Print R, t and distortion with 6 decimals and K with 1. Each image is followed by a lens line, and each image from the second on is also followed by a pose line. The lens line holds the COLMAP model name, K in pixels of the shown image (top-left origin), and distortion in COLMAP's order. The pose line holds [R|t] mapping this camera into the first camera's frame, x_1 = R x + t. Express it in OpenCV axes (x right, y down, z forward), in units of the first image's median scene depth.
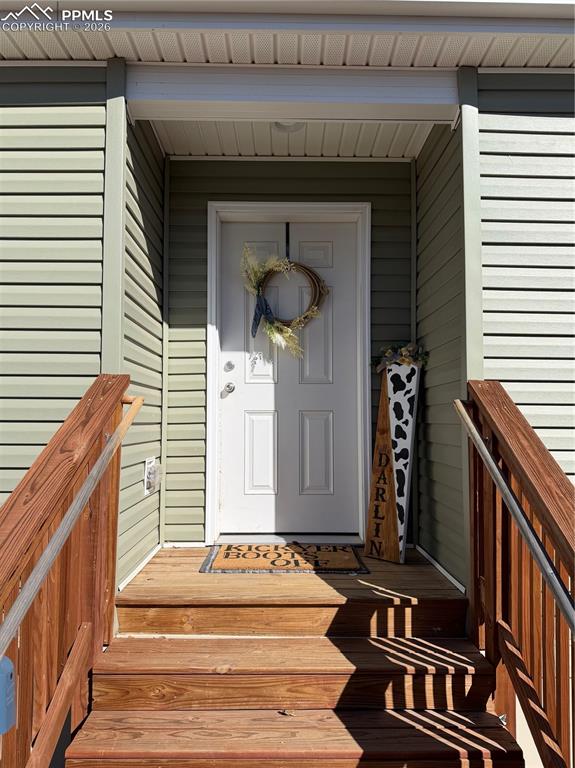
lens RADIAL K [[529.0, 0, 287.5], [0, 529.0, 384.0], [0, 0, 1]] dist [0.099482, -0.155575]
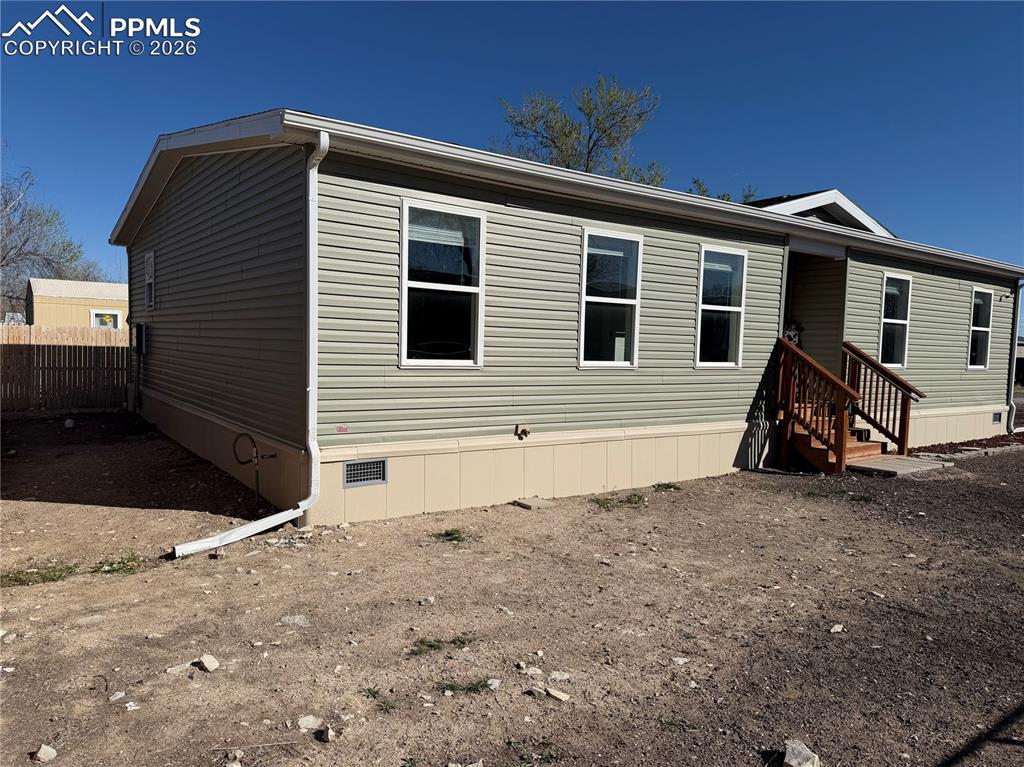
lens RADIAL K [[705.3, 0, 512.0], [0, 705.3, 383.5], [0, 0, 1]] dist [0.099482, -0.155575]
pose [[0.820393, -0.016307, 0.571568, -3.084874], [-0.059346, 0.991767, 0.113477, -0.102813], [-0.568713, -0.127016, 0.812670, -1.198330]]
